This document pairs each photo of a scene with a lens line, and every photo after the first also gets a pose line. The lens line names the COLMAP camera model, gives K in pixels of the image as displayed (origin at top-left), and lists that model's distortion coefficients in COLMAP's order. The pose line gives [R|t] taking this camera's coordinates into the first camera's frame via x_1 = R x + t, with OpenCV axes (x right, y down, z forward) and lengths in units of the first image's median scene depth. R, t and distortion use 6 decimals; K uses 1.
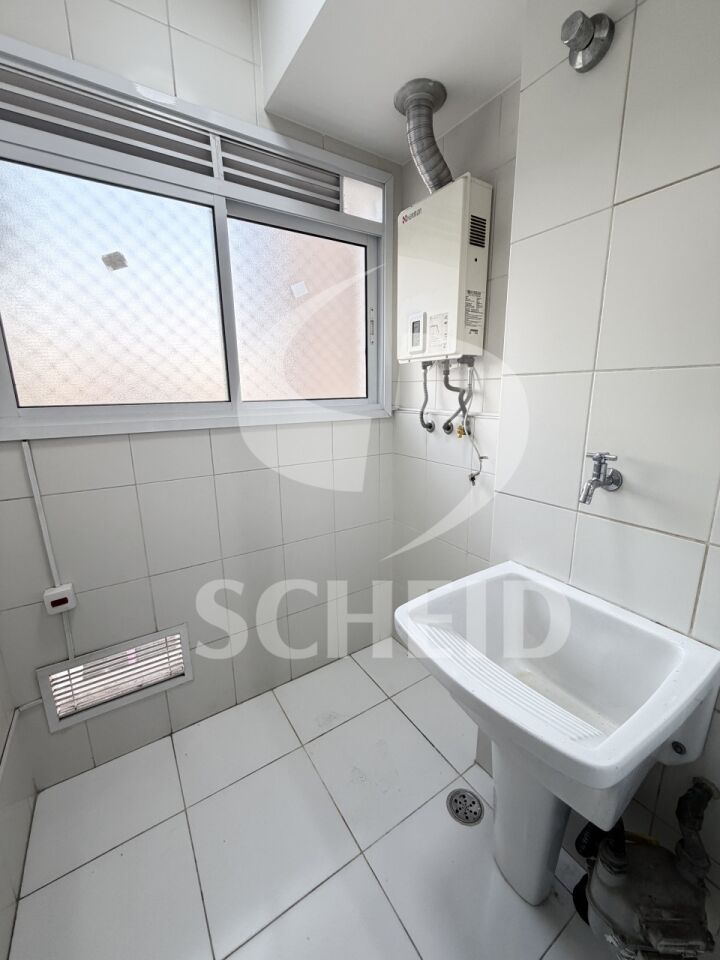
lens RADIAL K [[382.5, 0, 360.4], [0, 382.5, 476.1], [0, 0, 1]] dist [0.001258, 0.000810]
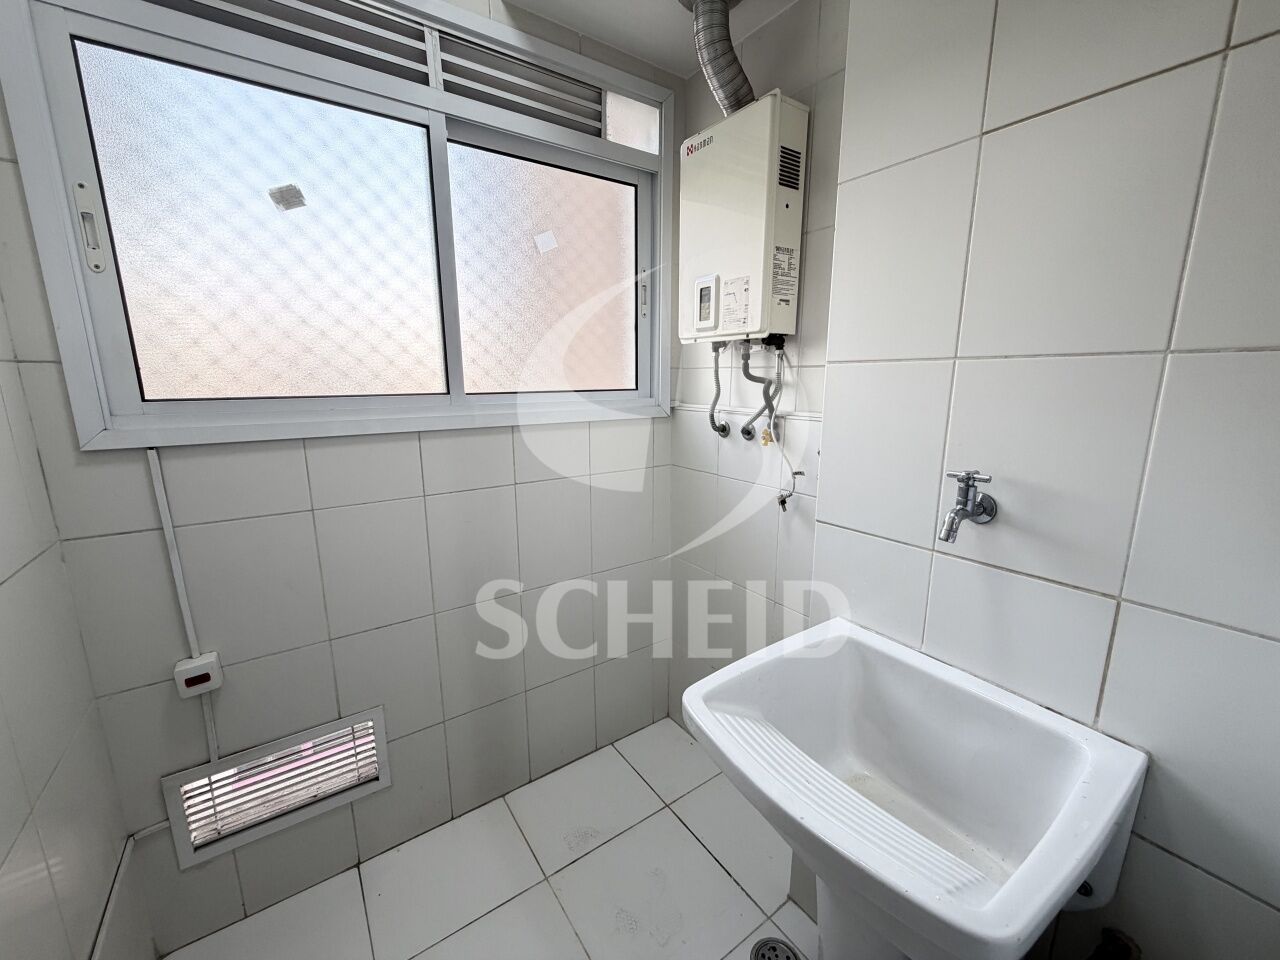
lens RADIAL K [[510.1, 0, 636.5], [0, 510.1, 479.4], [0, 0, 1]] dist [0.001258, 0.000810]
pose [[0.999545, 0.003292, 0.029978, -0.017034], [-0.002604, 0.999733, -0.022947, -0.014268], [-0.030046, 0.022859, 0.999287, 0.037484]]
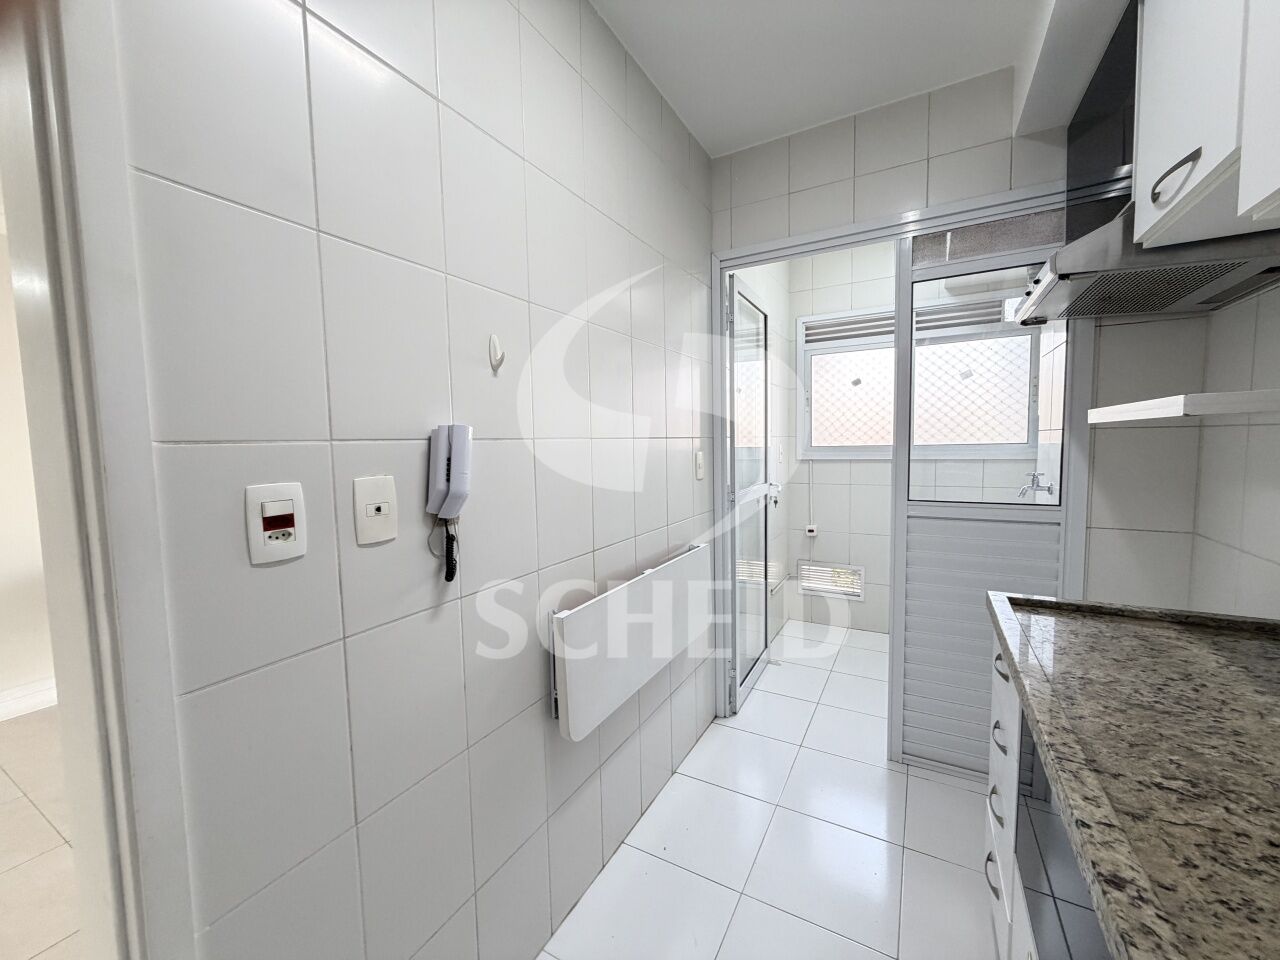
lens RADIAL K [[510.1, 0, 639.3], [0, 510.1, 478.8], [0, 0, 1]] dist [0.001258, 0.000810]
pose [[0.465583, 0.060713, -0.882919, 1.290795], [-0.181813, 0.982926, -0.028284, 0.272573], [0.866127, 0.173695, 0.468672, -1.255767]]
